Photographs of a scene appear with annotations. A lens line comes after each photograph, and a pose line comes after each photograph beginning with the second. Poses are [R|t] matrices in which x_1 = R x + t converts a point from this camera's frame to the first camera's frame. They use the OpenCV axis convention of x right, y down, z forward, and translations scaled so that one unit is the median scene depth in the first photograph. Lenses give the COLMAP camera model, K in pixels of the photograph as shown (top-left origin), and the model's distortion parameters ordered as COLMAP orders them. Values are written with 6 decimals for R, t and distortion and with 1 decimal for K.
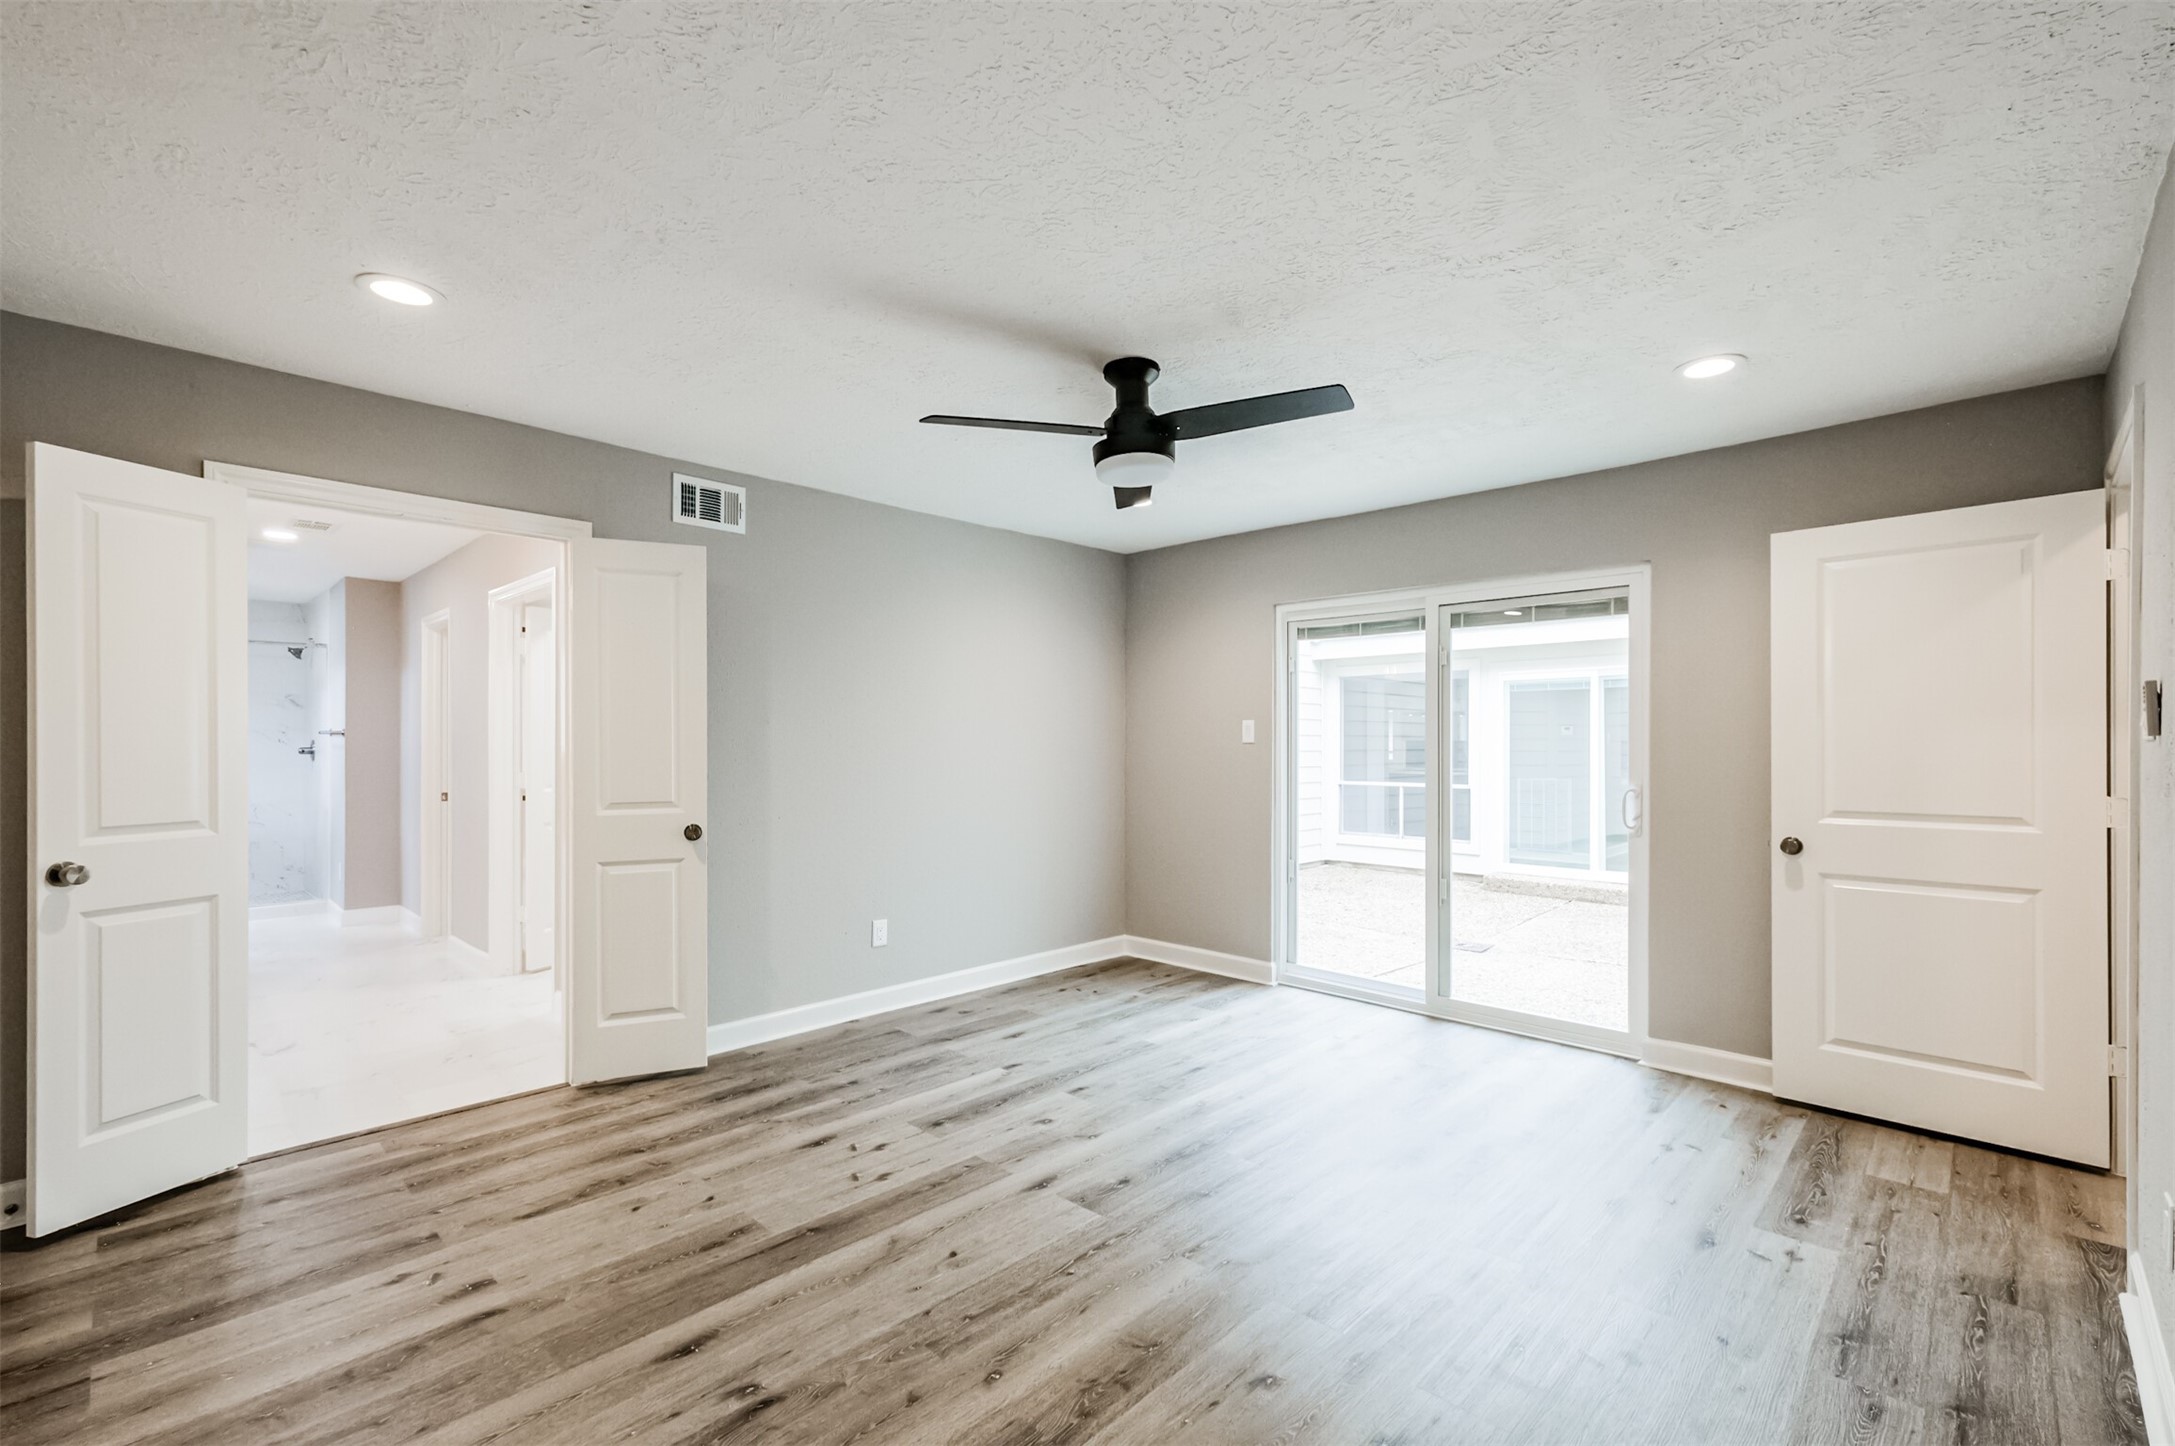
lens RADIAL K [[942.5, 0, 1092.1], [0, 942.5, 740.0], [0, 0, 1]] dist [0.000567, 0.000353]
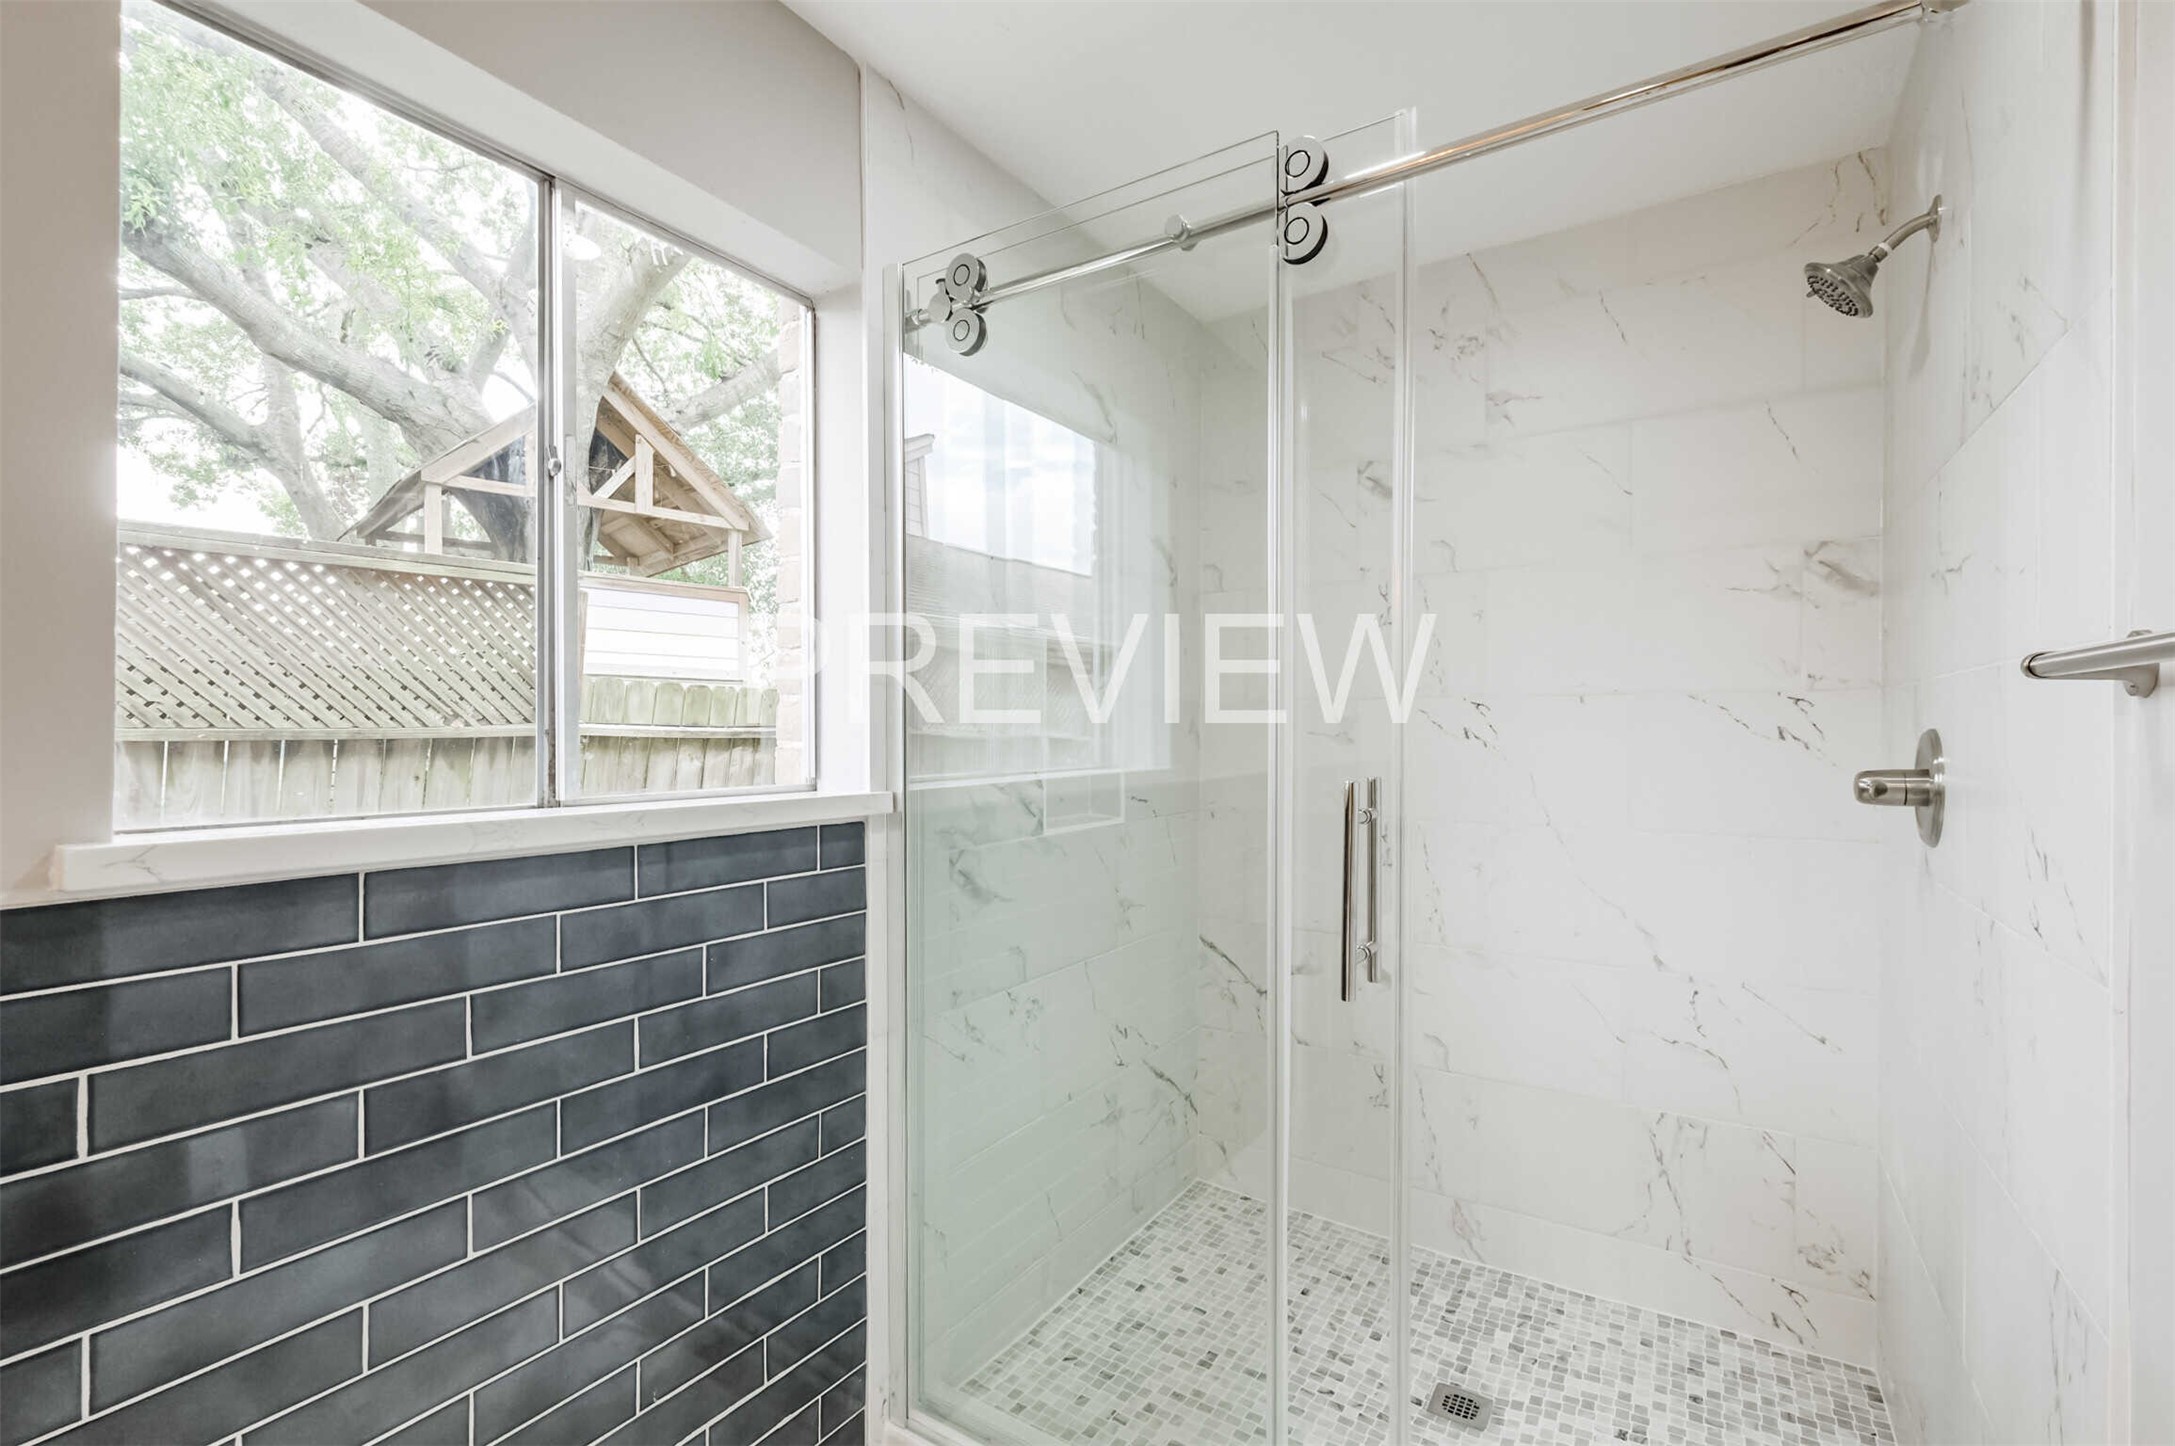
lens RADIAL K [[942.5, 0, 1092.1], [0, 942.5, 740.0], [0, 0, 1]] dist [0.000567, 0.000353]
pose [[0.187139, 0.002996, -0.982329, -1.370698], [0.003751, 0.999986, 0.003764, 0.000622], [0.982326, -0.004389, 0.187125, 1.629298]]
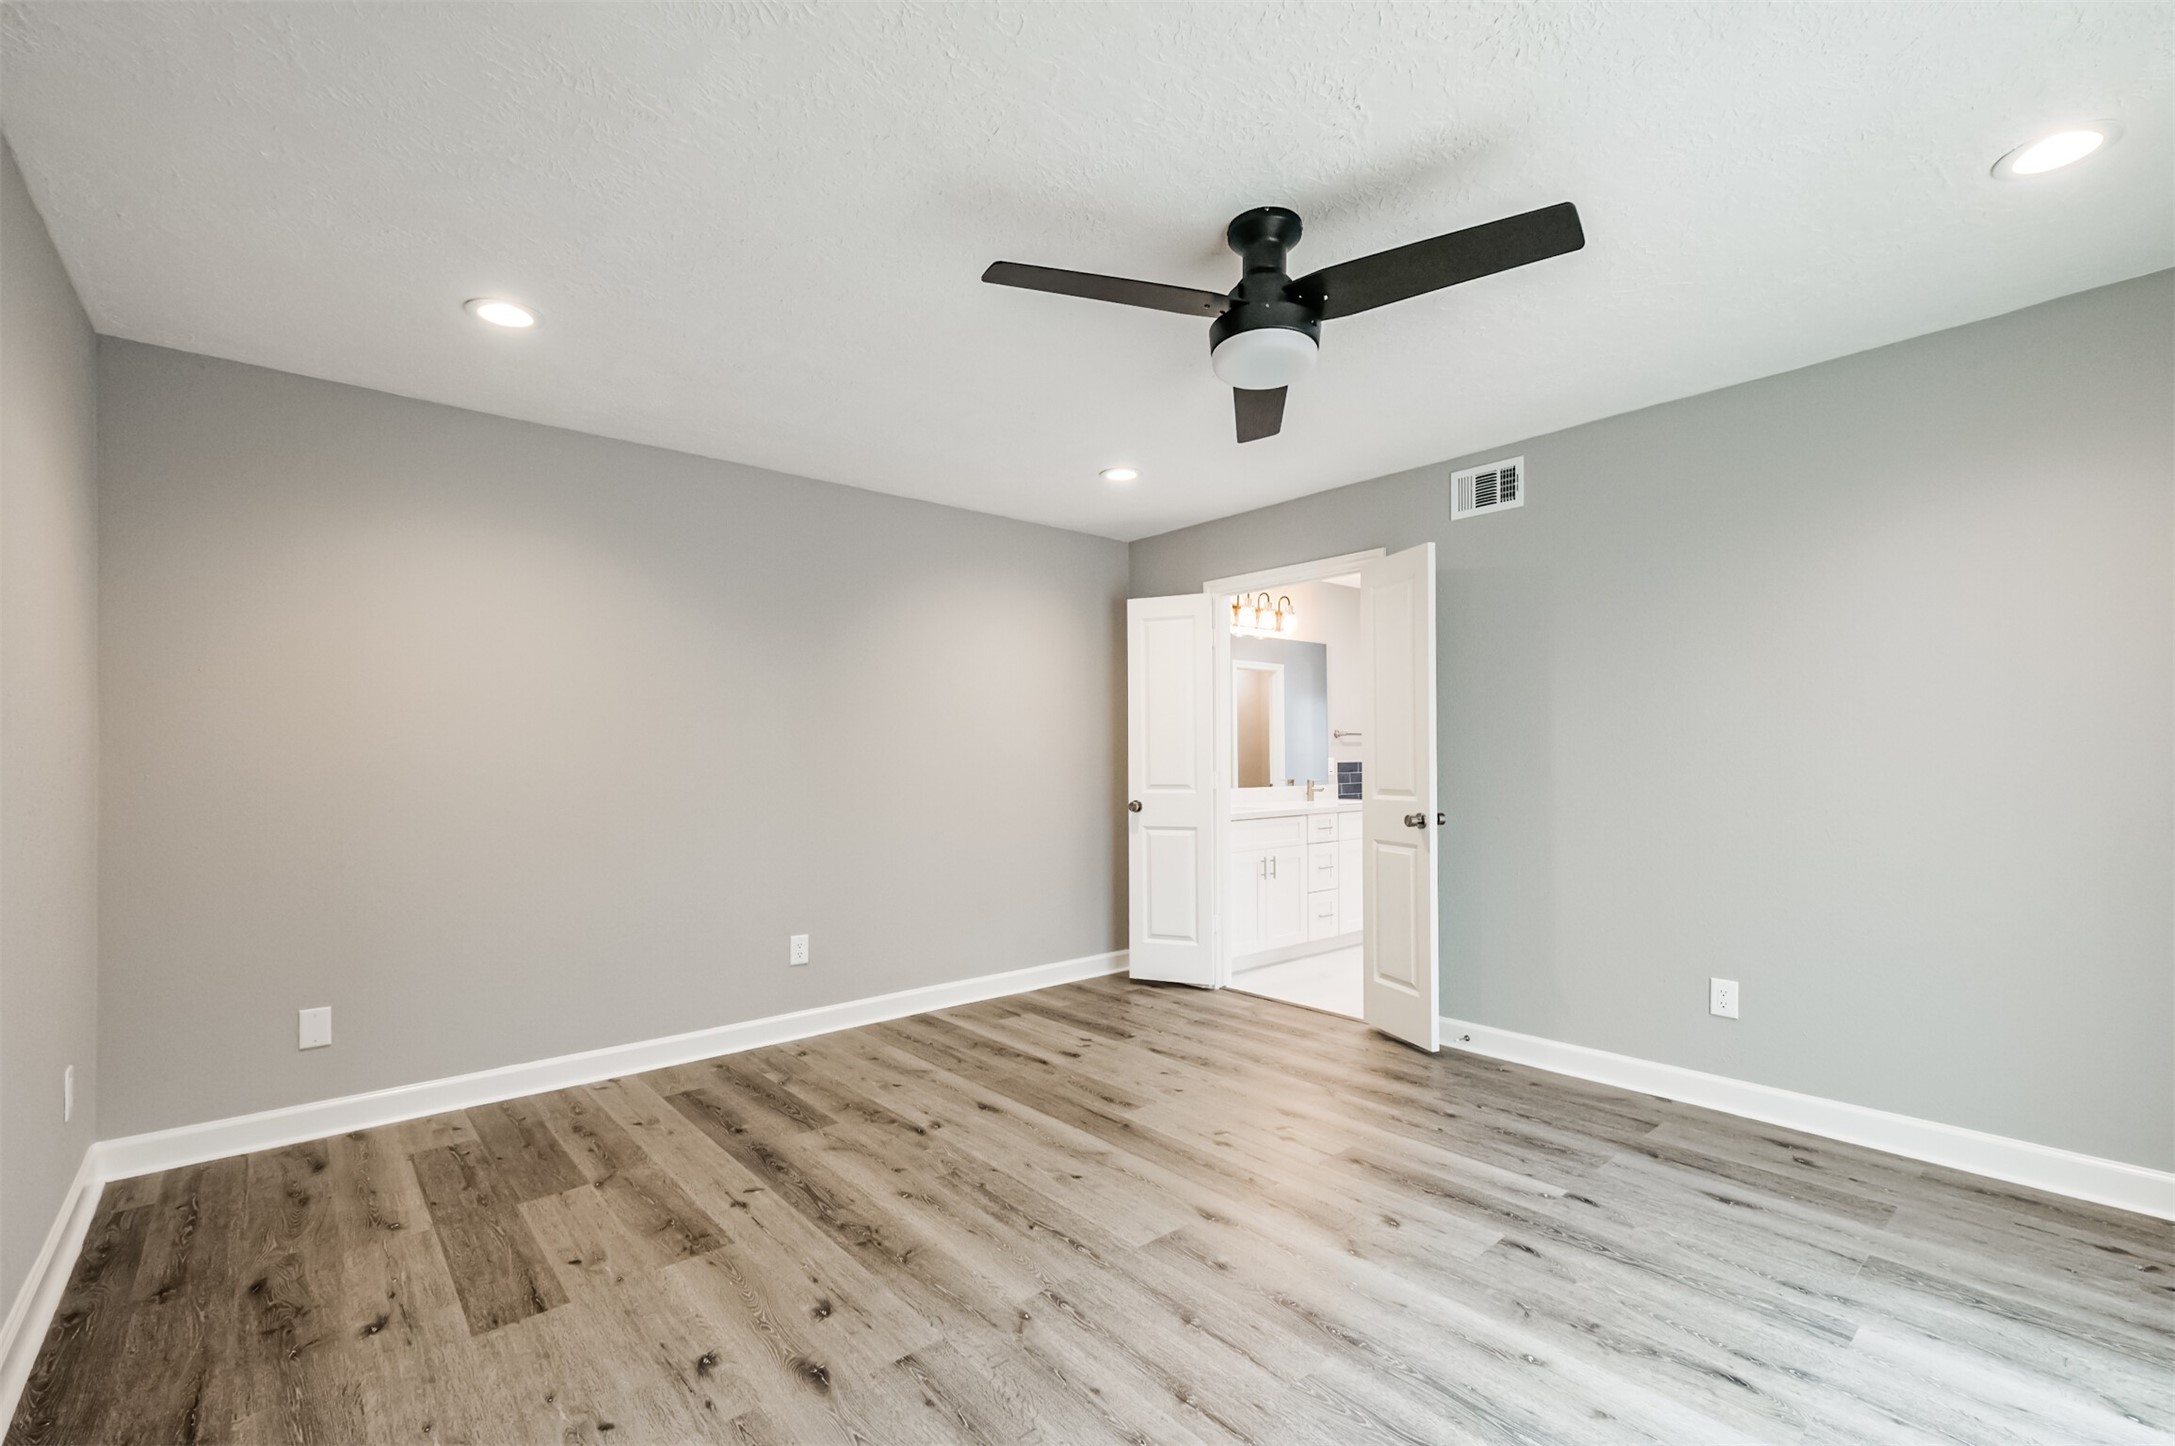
lens RADIAL K [[942.5, 0, 1092.1], [0, 942.5, 740.0], [0, 0, 1]] dist [0.000567, 0.000353]
pose [[-0.094769, -0.019387, -0.995311, 0.638045], [0.009767, 0.999744, -0.020404, 0.026211], [0.995451, -0.011654, -0.094555, 0.726279]]
